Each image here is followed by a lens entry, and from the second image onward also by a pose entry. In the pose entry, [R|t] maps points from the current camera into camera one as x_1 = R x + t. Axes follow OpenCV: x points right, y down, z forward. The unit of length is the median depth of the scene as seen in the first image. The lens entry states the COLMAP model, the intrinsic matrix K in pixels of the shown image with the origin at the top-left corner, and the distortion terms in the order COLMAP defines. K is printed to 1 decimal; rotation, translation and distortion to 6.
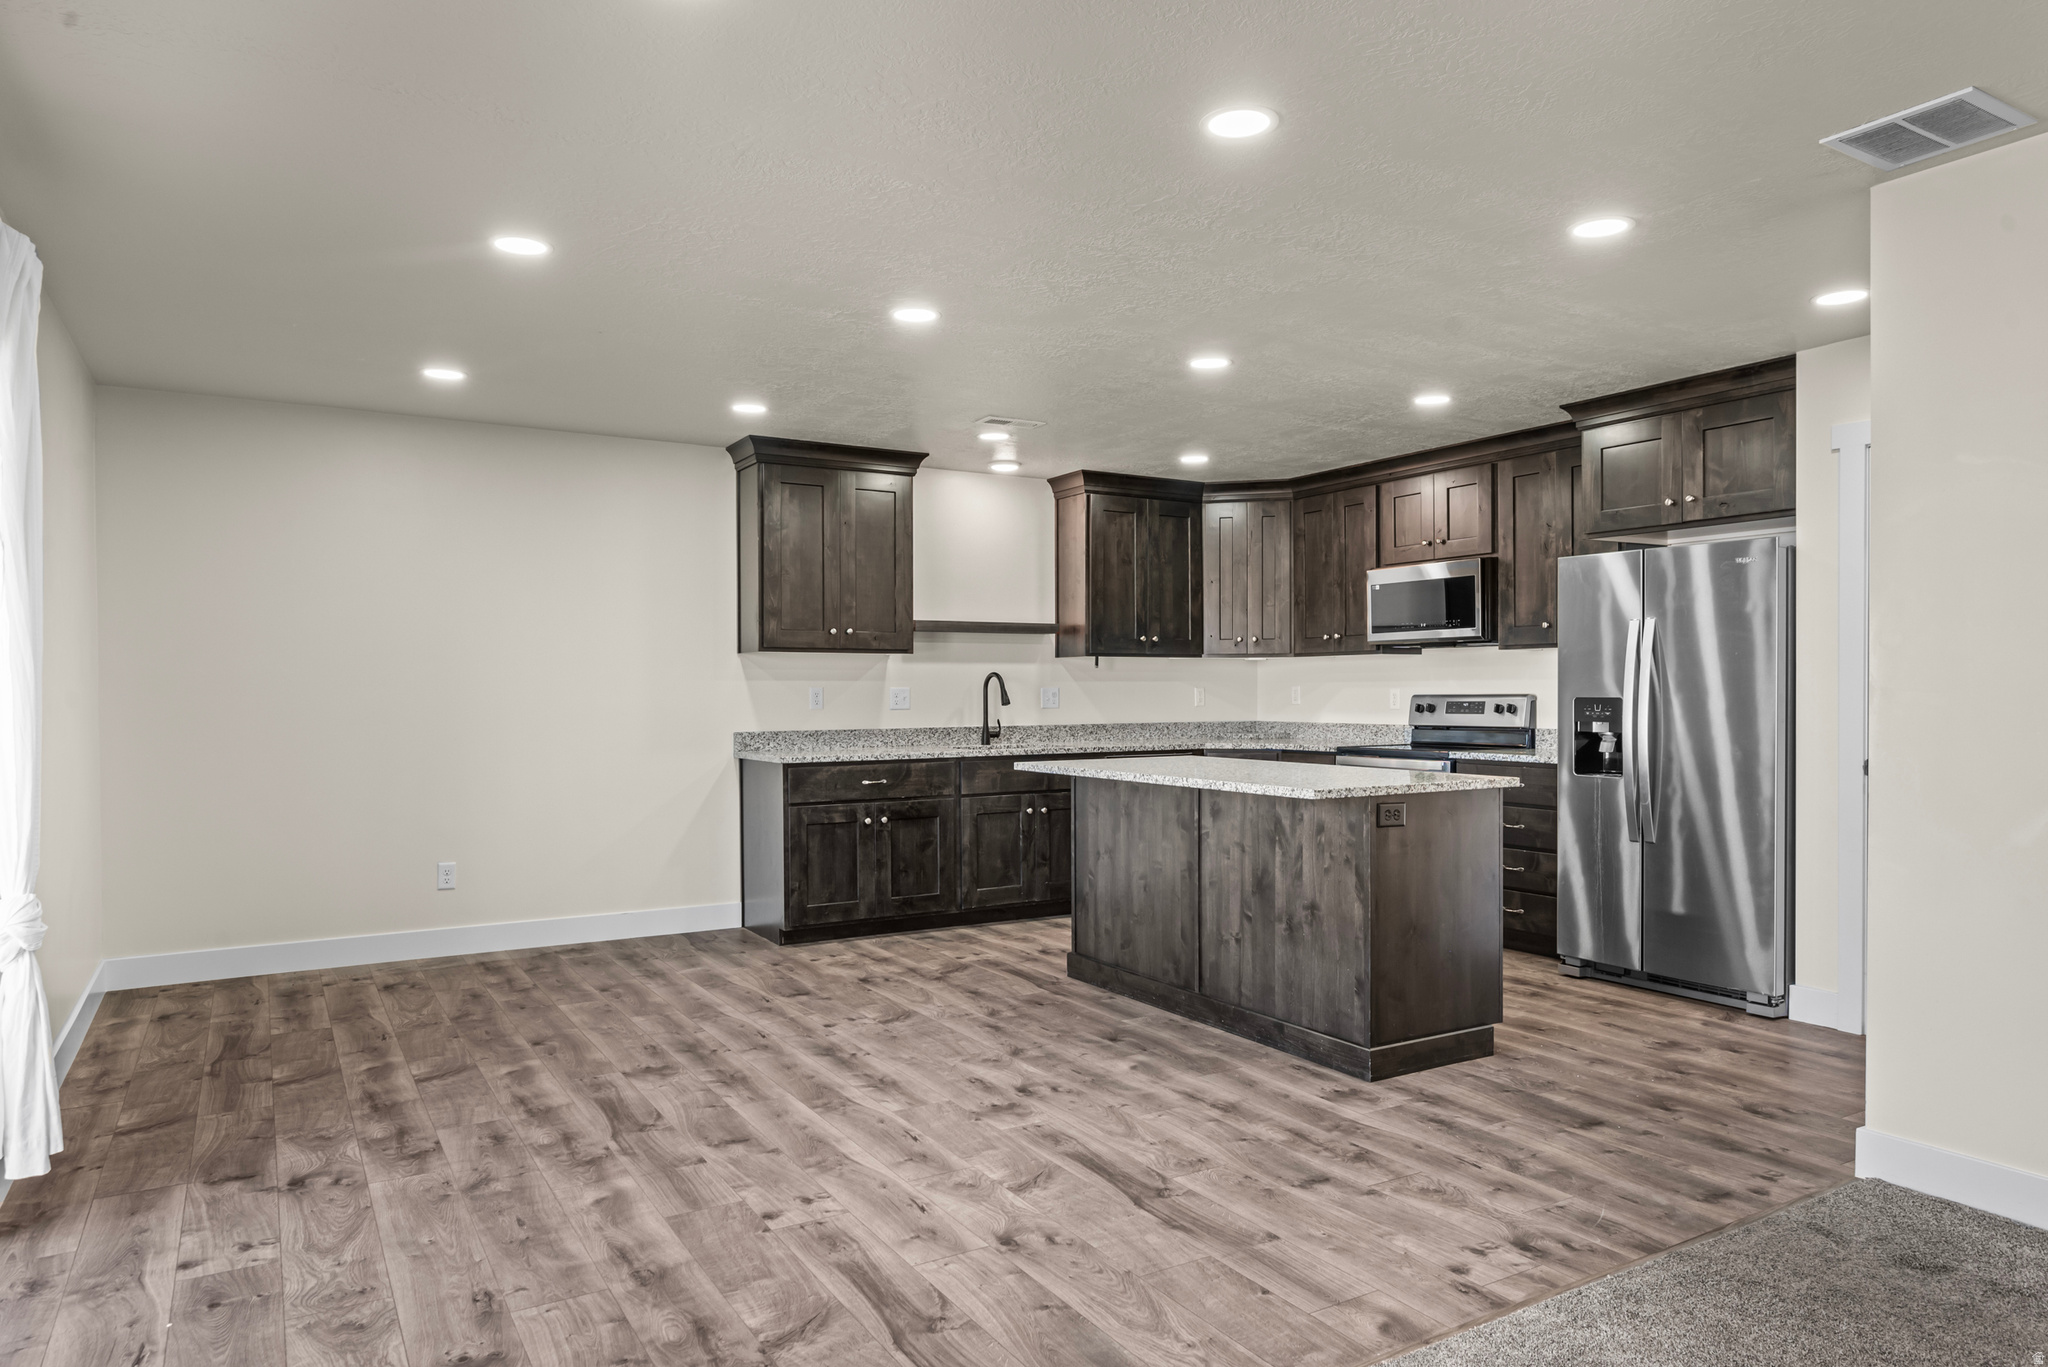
lens RADIAL K [[1286.0, 0, 1025.1], [0, 1286.0, 713.3], [0, 0, 1]] dist [-0.000619, 0.001560]
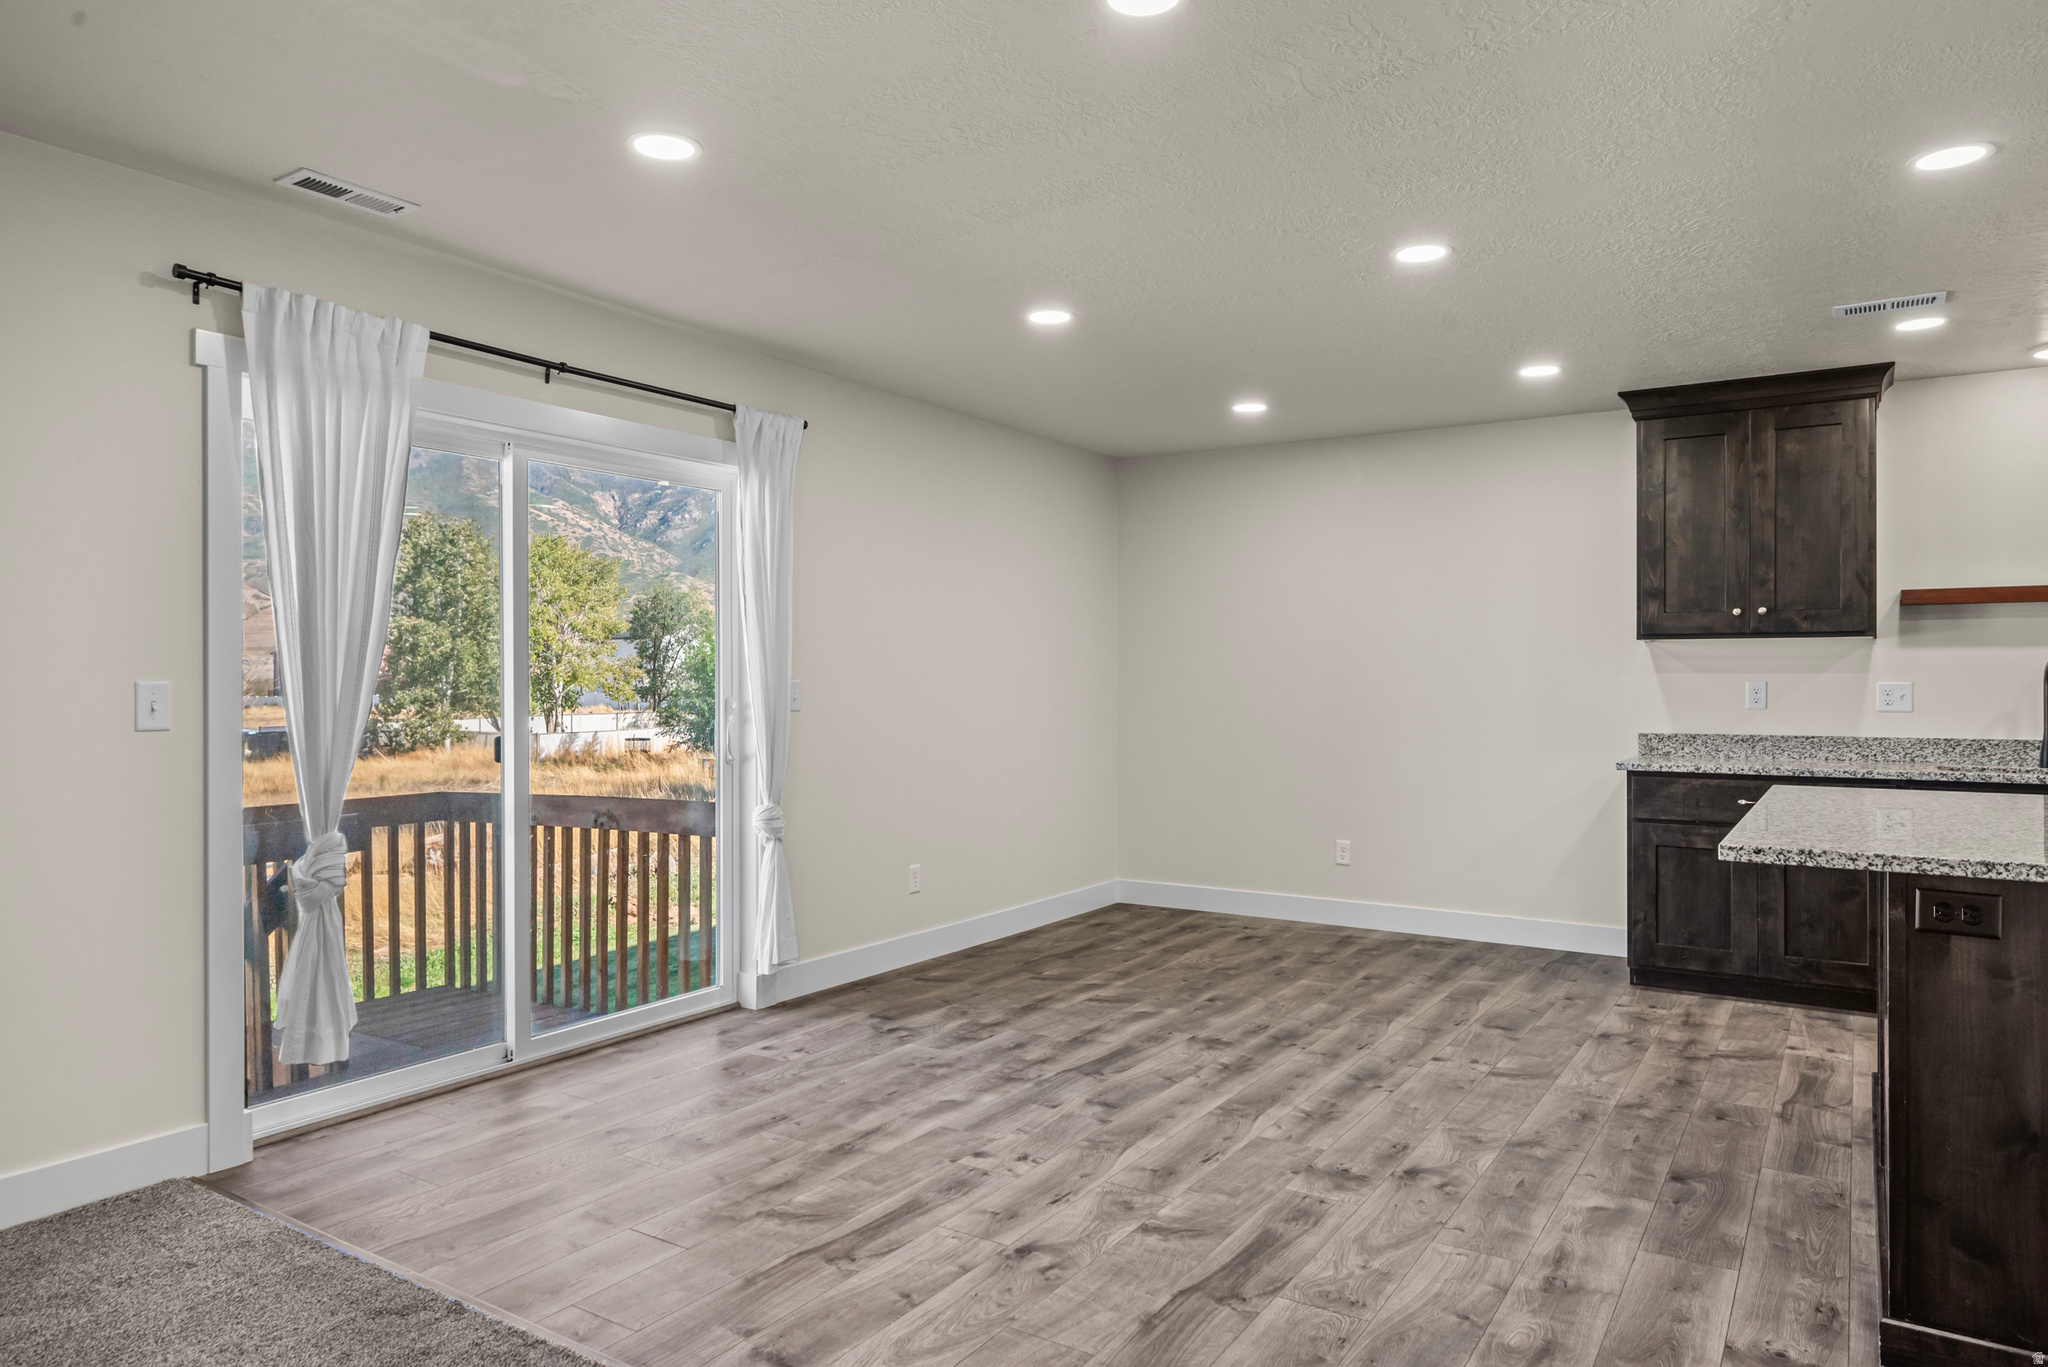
lens RADIAL K [[1286.0, 0, 1025.6], [0, 1286.0, 673.9], [0, 0, 1]] dist [-0.000619, 0.001560]
pose [[0.437740, -0.002366, -0.899099, 0.461814], [-0.021130, 0.999693, -0.012918, -0.006170], [0.898853, 0.024653, 0.437556, 0.304083]]
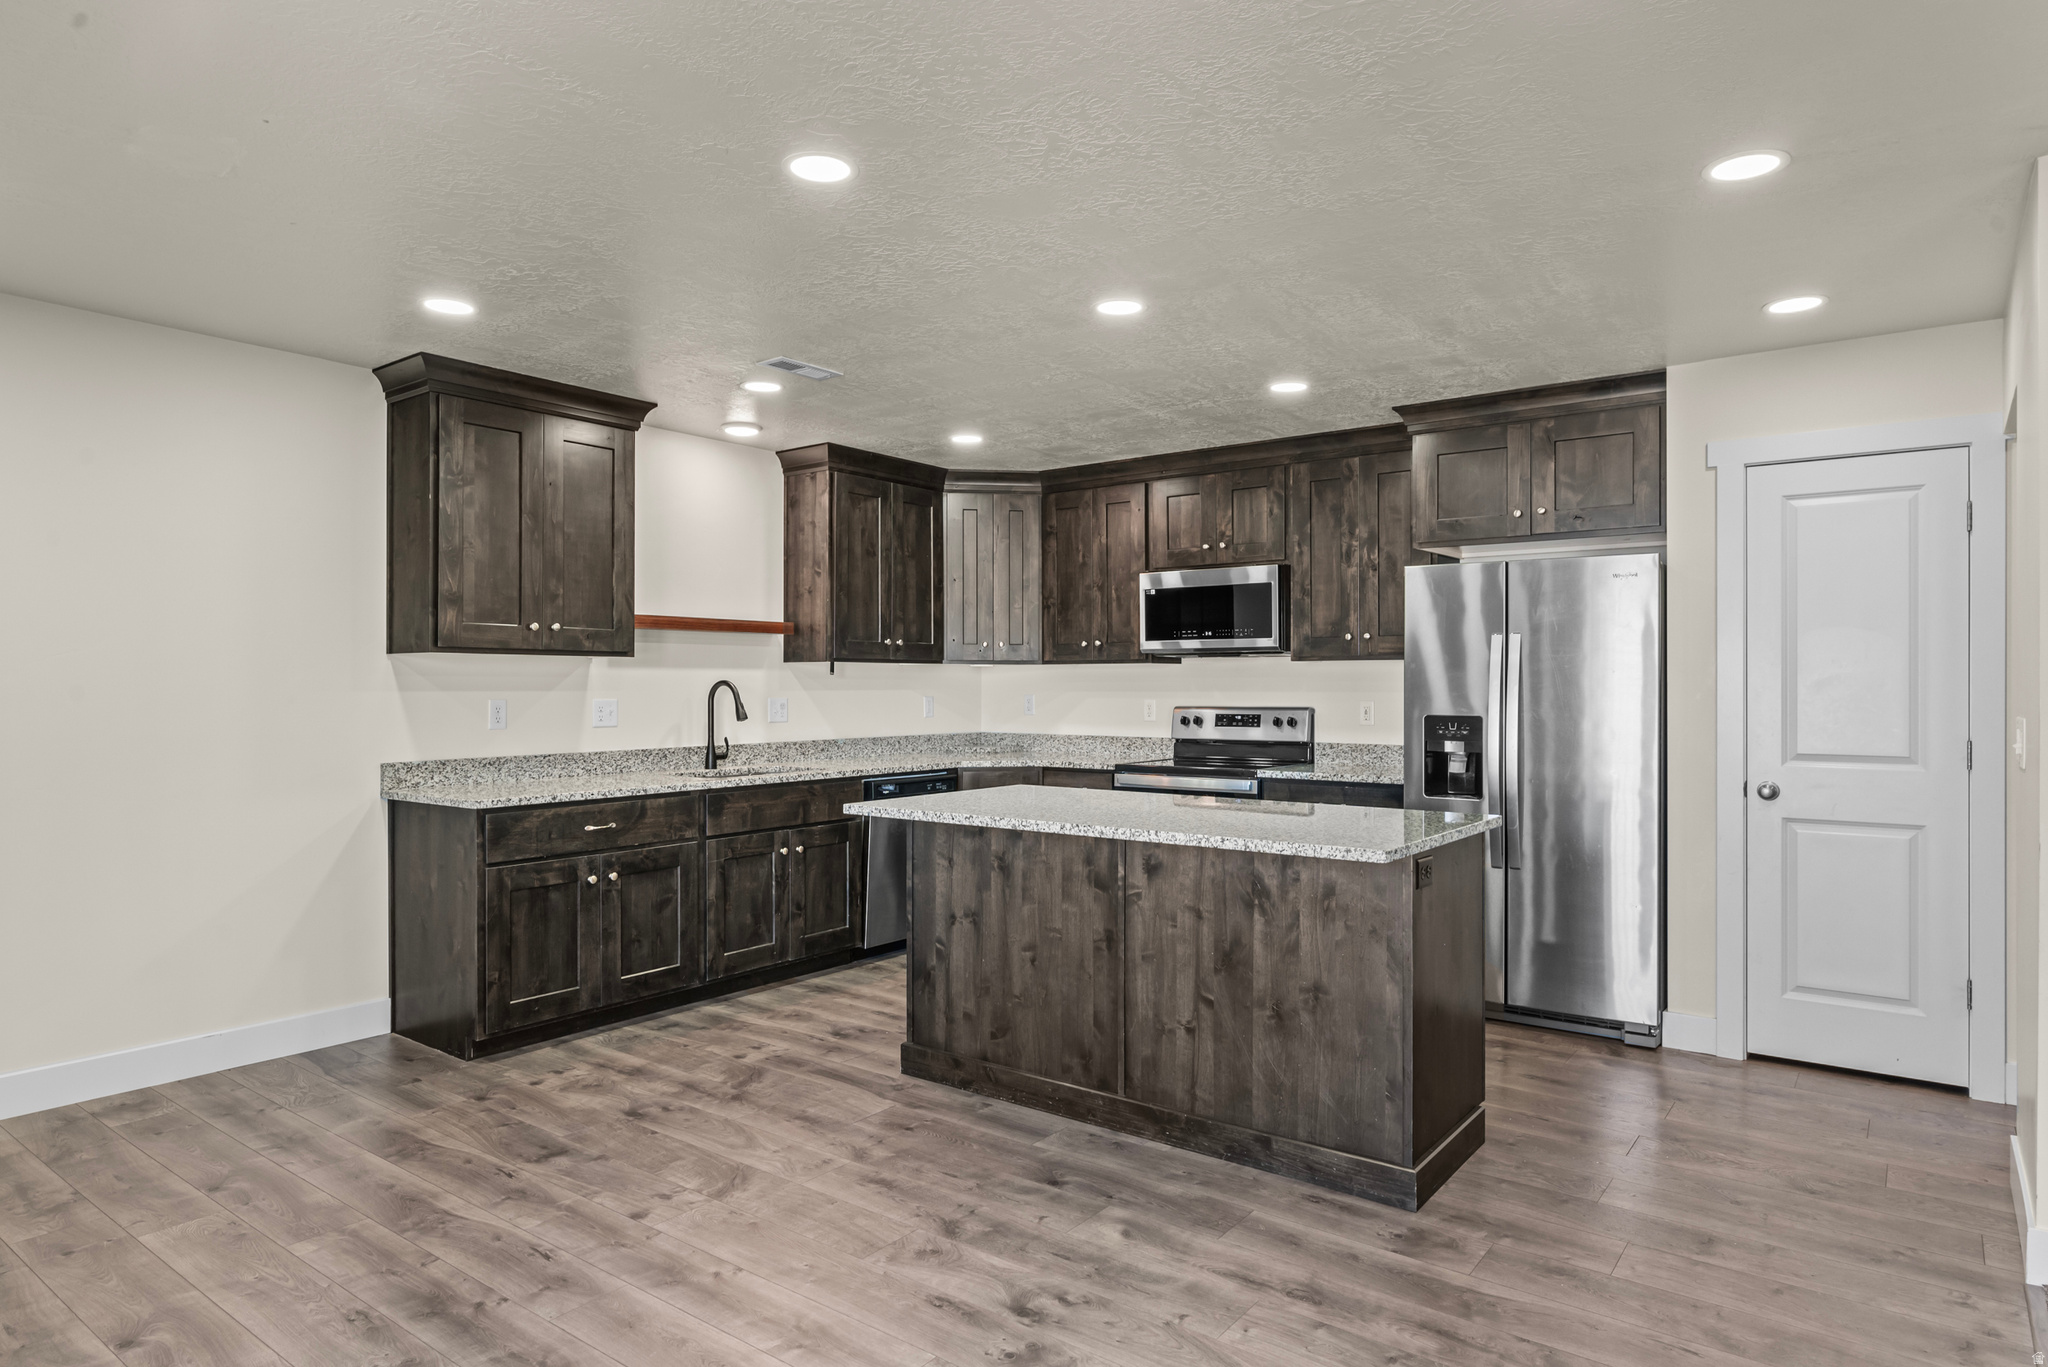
lens RADIAL K [[1196.7, 0, 1023.8], [0, 1196.7, 689.5], [0, 0, 1]] dist [-0.000966, 0.000586]
pose [[0.928247, 0.002934, 0.371953, -0.174950], [0.002424, 0.999900, -0.013937, -0.019921], [-0.371957, 0.013839, 0.928147, 0.300065]]
